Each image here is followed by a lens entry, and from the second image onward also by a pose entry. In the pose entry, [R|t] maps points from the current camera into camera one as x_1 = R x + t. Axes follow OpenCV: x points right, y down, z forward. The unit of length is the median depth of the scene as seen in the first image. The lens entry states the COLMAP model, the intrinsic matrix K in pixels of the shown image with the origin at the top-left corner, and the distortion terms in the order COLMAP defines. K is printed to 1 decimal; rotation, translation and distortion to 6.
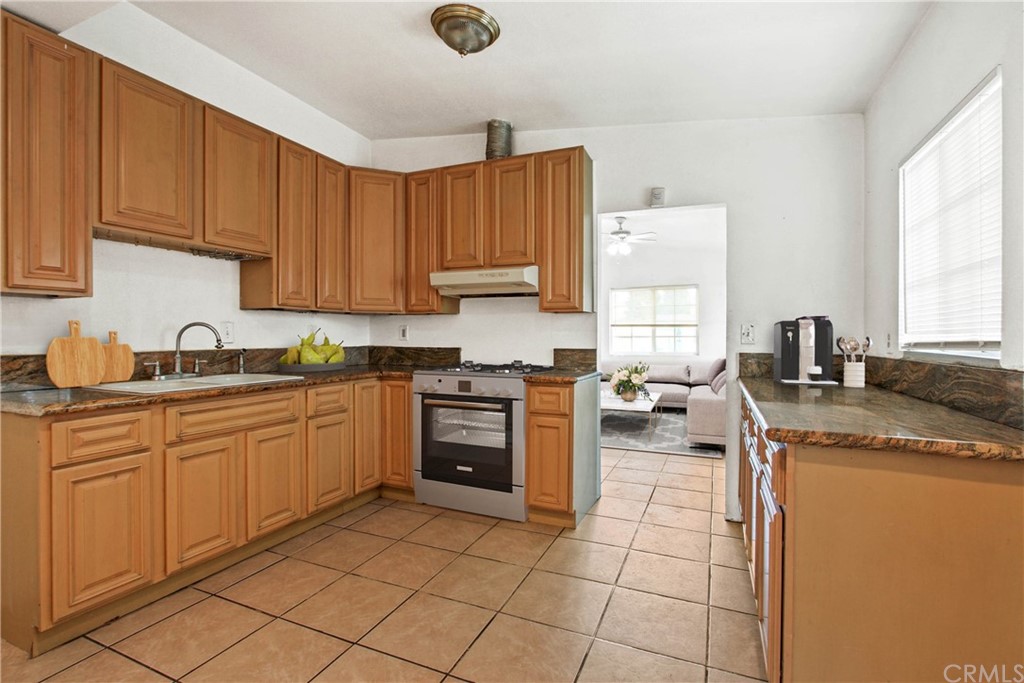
lens RADIAL K [[474.6, 0, 515.7], [0, 474.6, 338.4], [0, 0, 1]] dist [-0.010796, 0.001329]
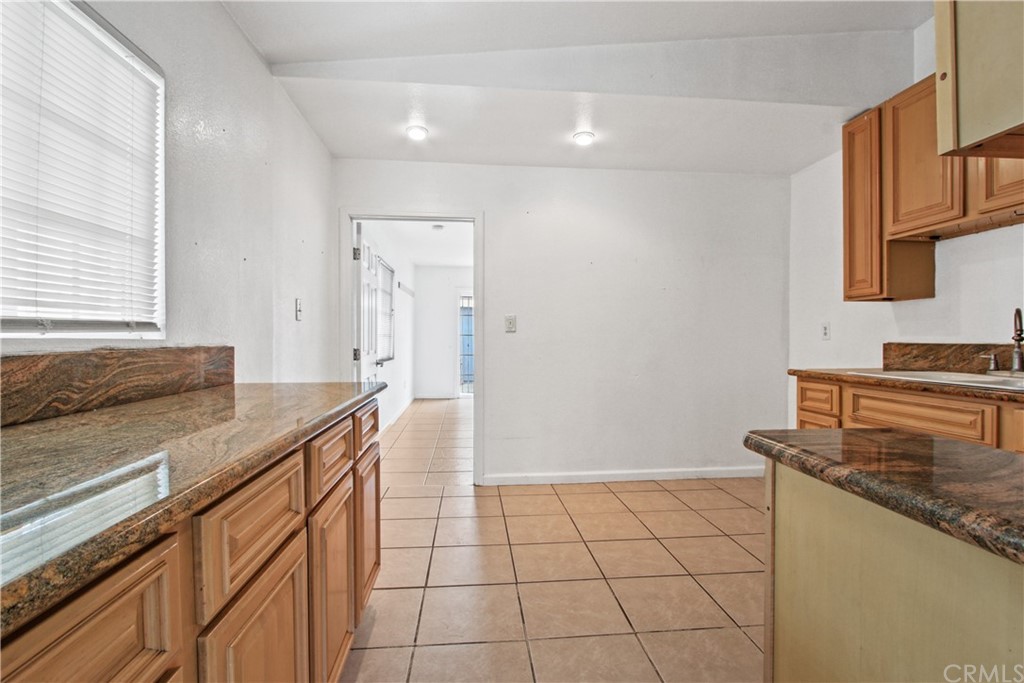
lens RADIAL K [[474.6, 0, 509.0], [0, 474.6, 341.7], [0, 0, 1]] dist [-0.010796, 0.001329]
pose [[-0.881010, -0.000078, -0.473099, 0.396178], [-0.005814, 0.999926, 0.010663, 0.016023], [0.473063, 0.012145, -0.880945, 1.112036]]
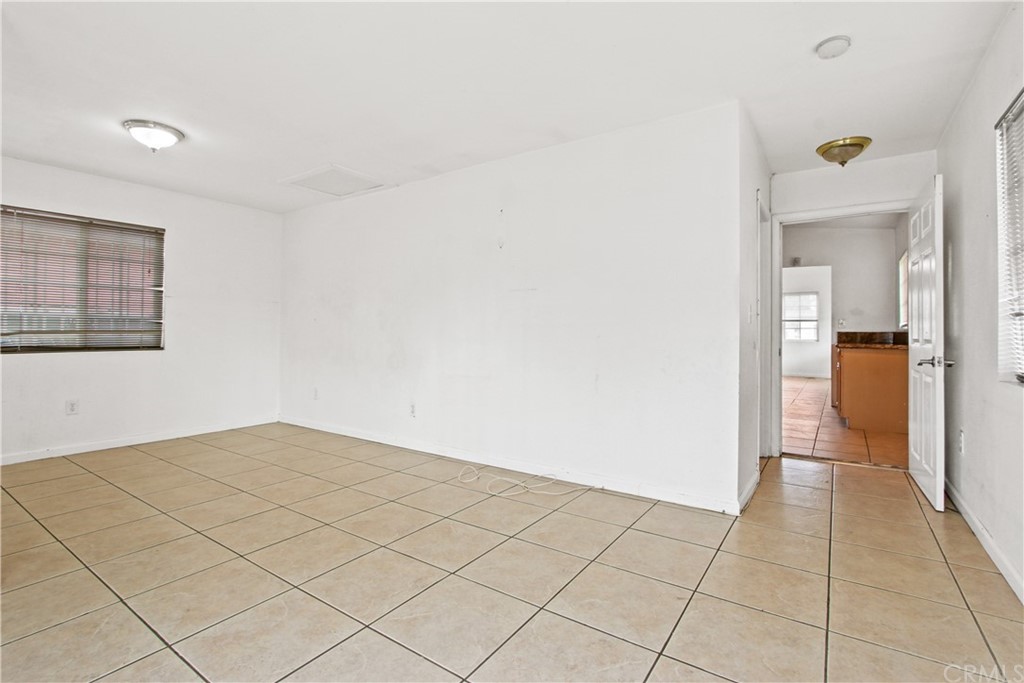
lens RADIAL K [[474.6, 0, 515.4], [0, 474.6, 336.7], [0, 0, 1]] dist [-0.010796, 0.001329]
pose [[0.979408, 0.001784, -0.201884, -0.566677], [-0.001174, 0.999994, 0.003142, 0.047446], [0.201888, -0.002840, 0.979404, -1.487135]]
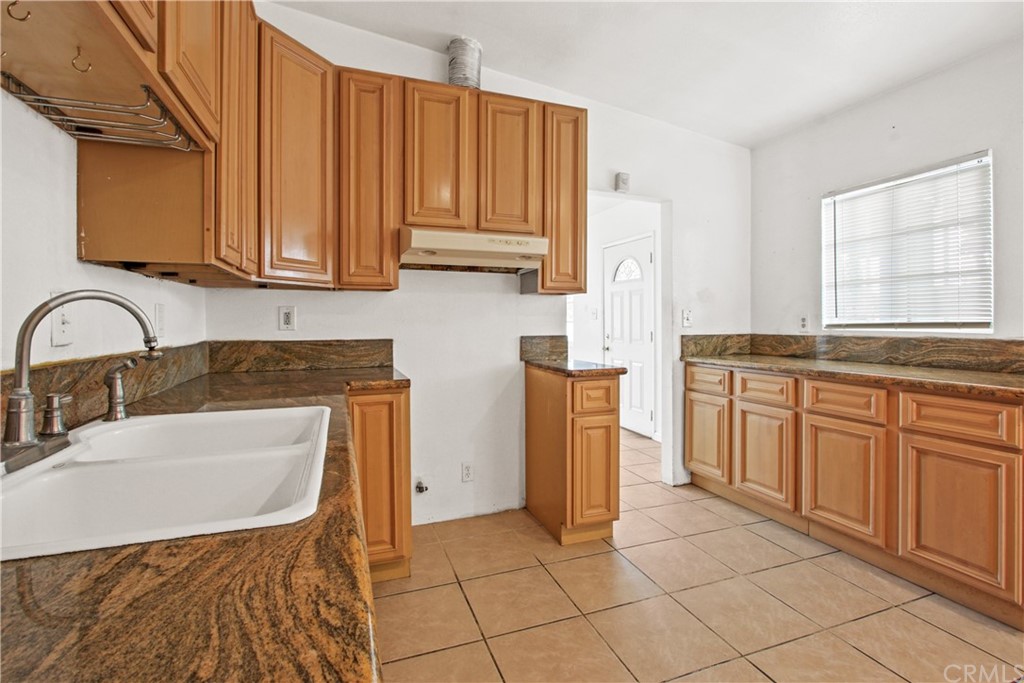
lens RADIAL K [[474.6, 0, 517.4], [0, 474.6, 322.6], [0, 0, 1]] dist [-0.010796, 0.001329]
pose [[0.725968, -0.008602, 0.687675, -0.584988], [0.009906, 0.999949, 0.002050, -0.005322], [-0.687658, 0.005324, 0.726016, 0.447192]]
